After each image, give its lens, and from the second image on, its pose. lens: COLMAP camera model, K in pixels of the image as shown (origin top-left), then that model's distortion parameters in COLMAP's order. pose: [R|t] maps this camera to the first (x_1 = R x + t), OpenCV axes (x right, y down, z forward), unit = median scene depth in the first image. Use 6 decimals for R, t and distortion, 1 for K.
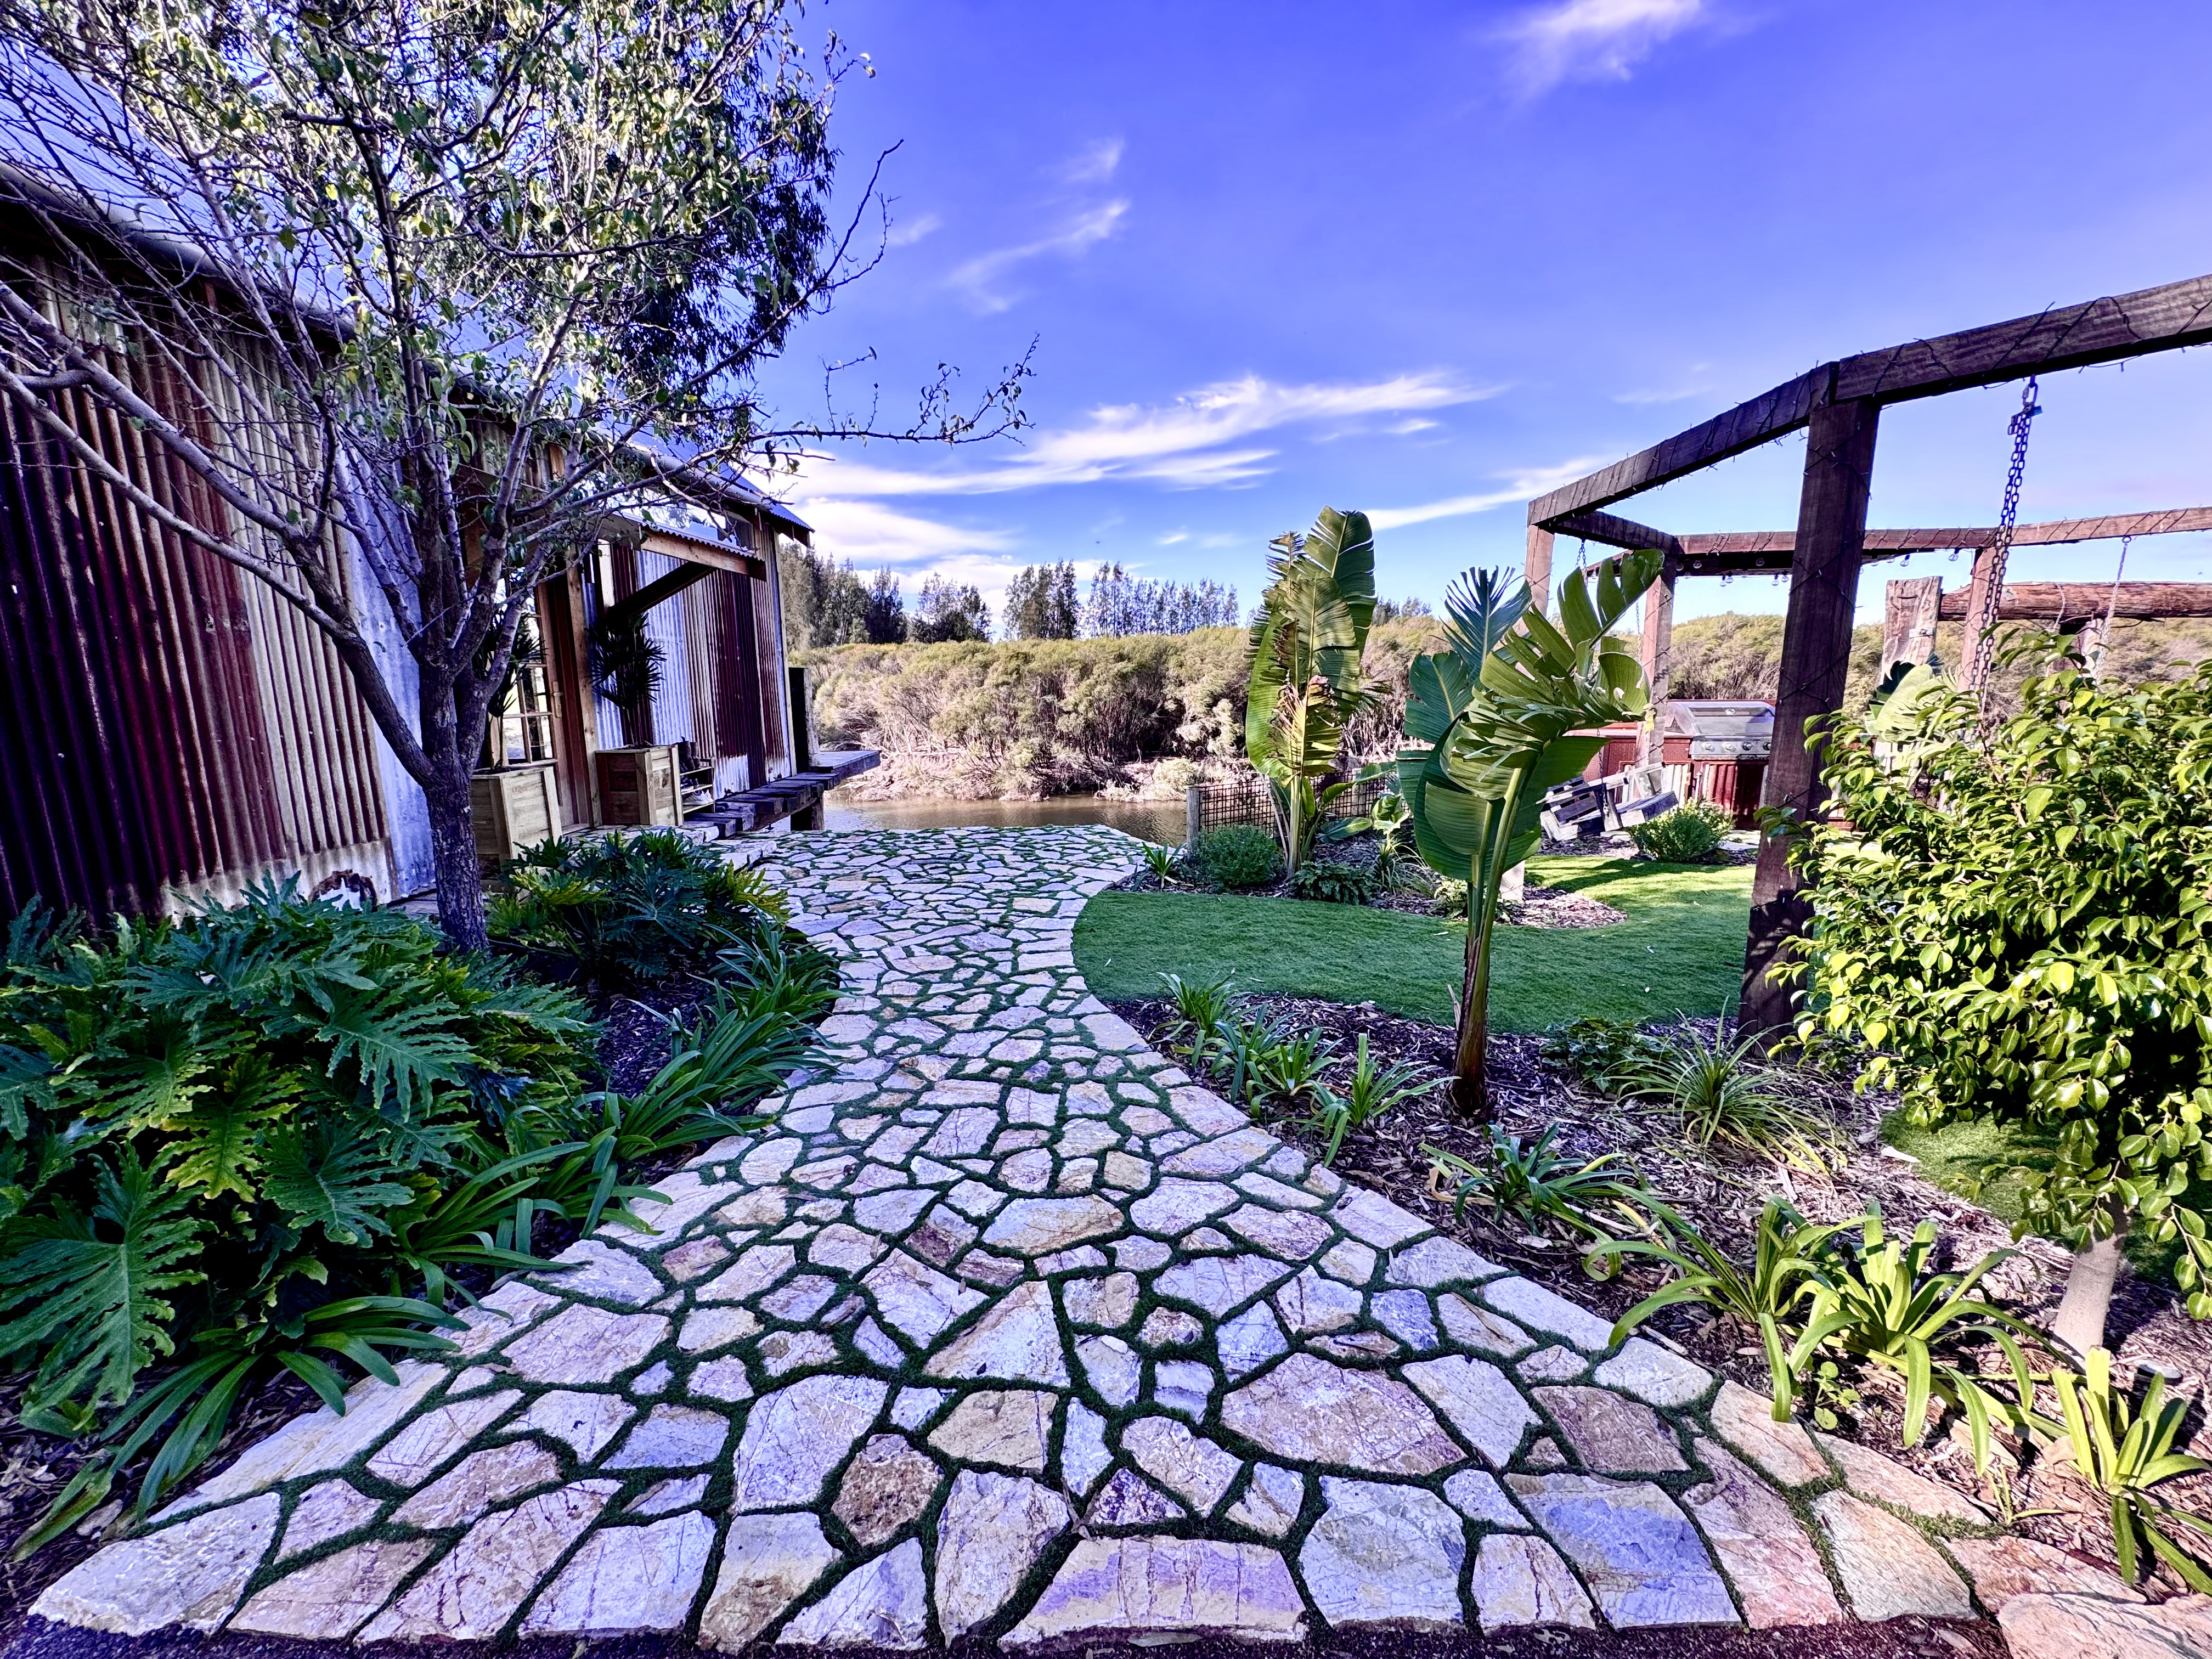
lens RADIAL K [[879.1, 0, 1100.3], [0, 879.1, 819.2], [0, 0, 1]] dist [-0.002492, -0.000051]
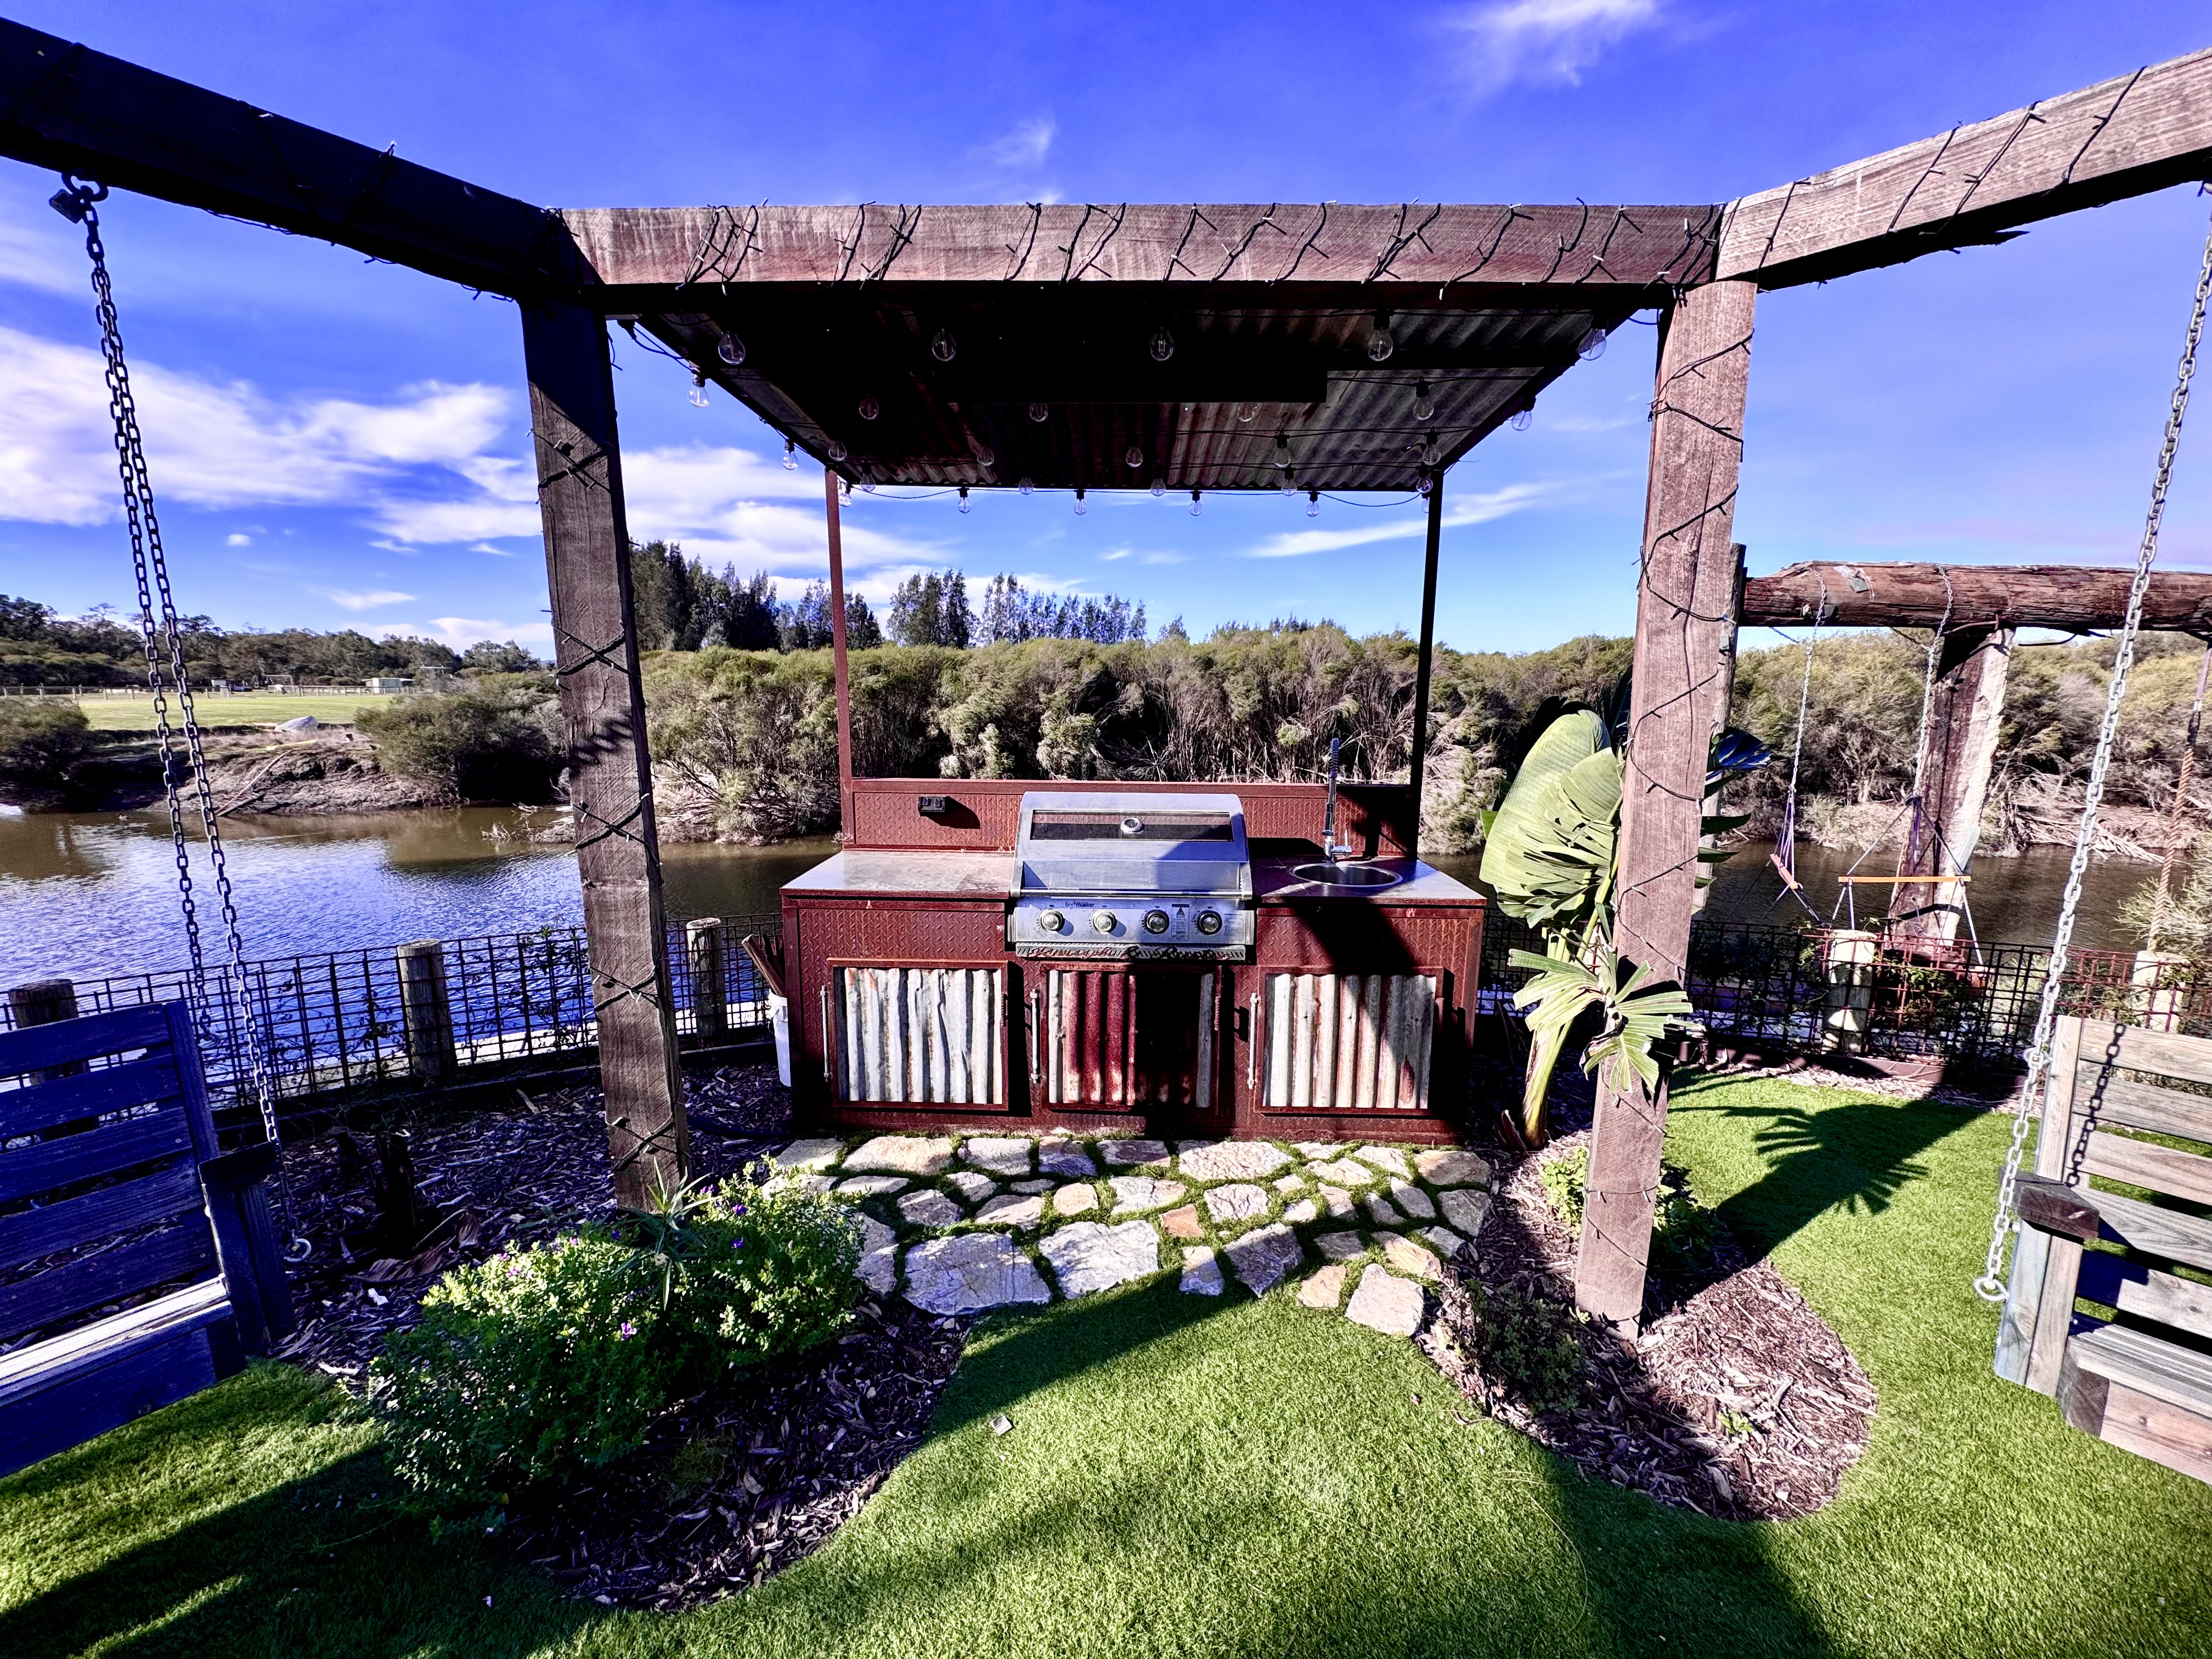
lens RADIAL K [[877.5, 0, 1106.0], [0, 877.5, 829.5], [0, 0, 1]] dist [-0.001766, -0.000027]
pose [[0.997792, 0.007578, 0.065985, 0.195641], [-0.007146, 0.999951, -0.006783, -0.033824], [-0.066034, 0.006296, 0.997798, 0.178045]]
